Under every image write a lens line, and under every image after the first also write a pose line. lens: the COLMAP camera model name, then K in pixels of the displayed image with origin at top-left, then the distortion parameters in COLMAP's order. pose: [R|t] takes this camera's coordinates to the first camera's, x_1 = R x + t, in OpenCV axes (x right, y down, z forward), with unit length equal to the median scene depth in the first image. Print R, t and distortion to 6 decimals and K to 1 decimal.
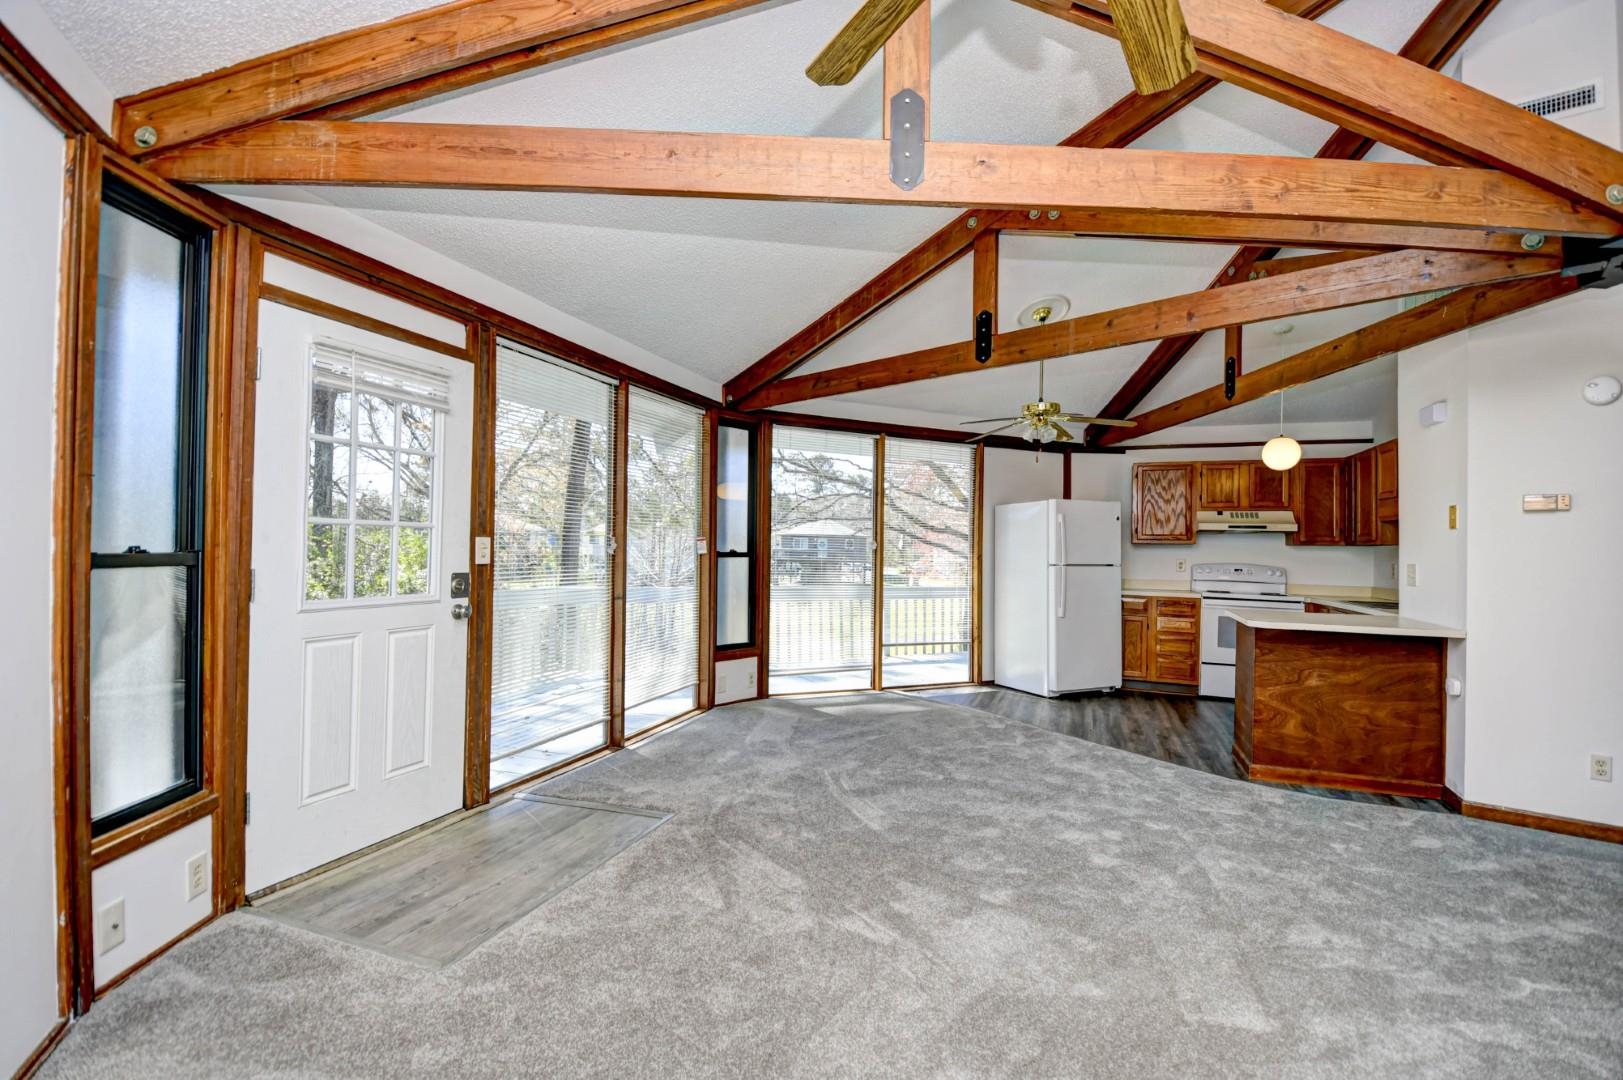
lens RADIAL K [[704.8, 0, 811.5], [0, 704.8, 540.0], [0, 0, 1]] dist [-0.000048, 0.000000]
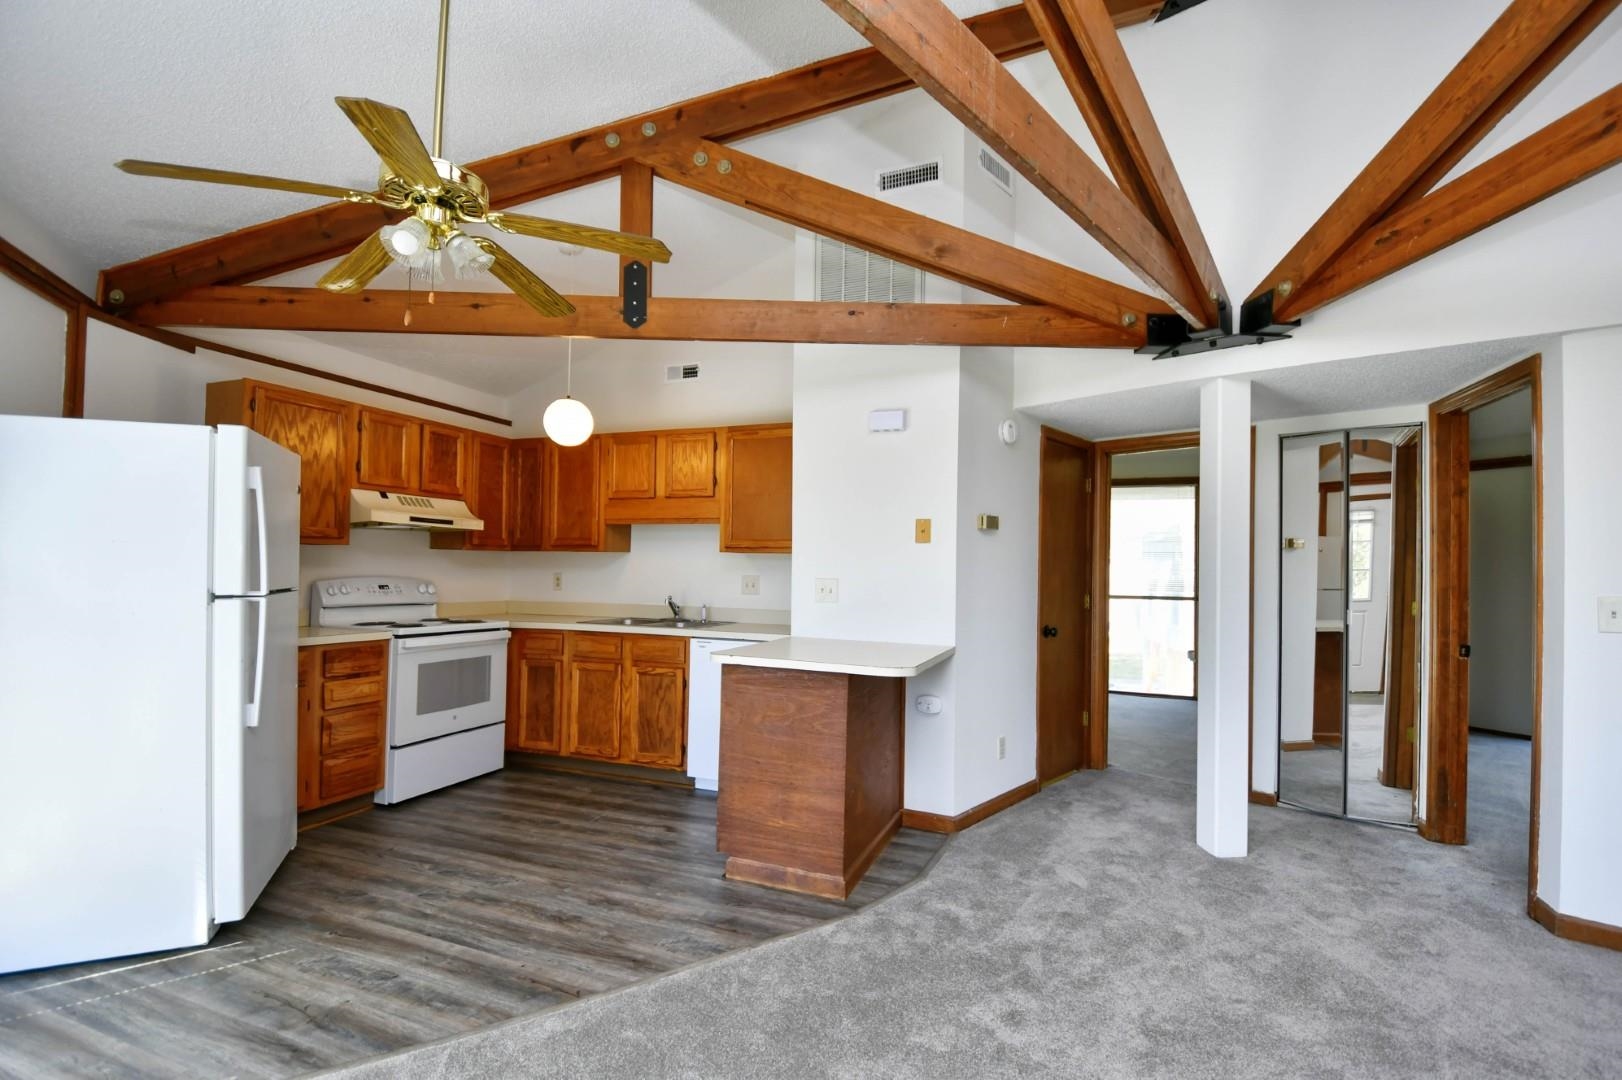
lens RADIAL K [[723.0, 0, 811.0], [0, 723.0, 540.0], [0, 0, 1]] dist [0.002531, 0.000245]
pose [[-0.001254, 0.020579, 0.999787, -0.050536], [-0.026357, 0.999440, -0.020605, 0.003952], [-0.999652, -0.026377, -0.000711, 0.649573]]
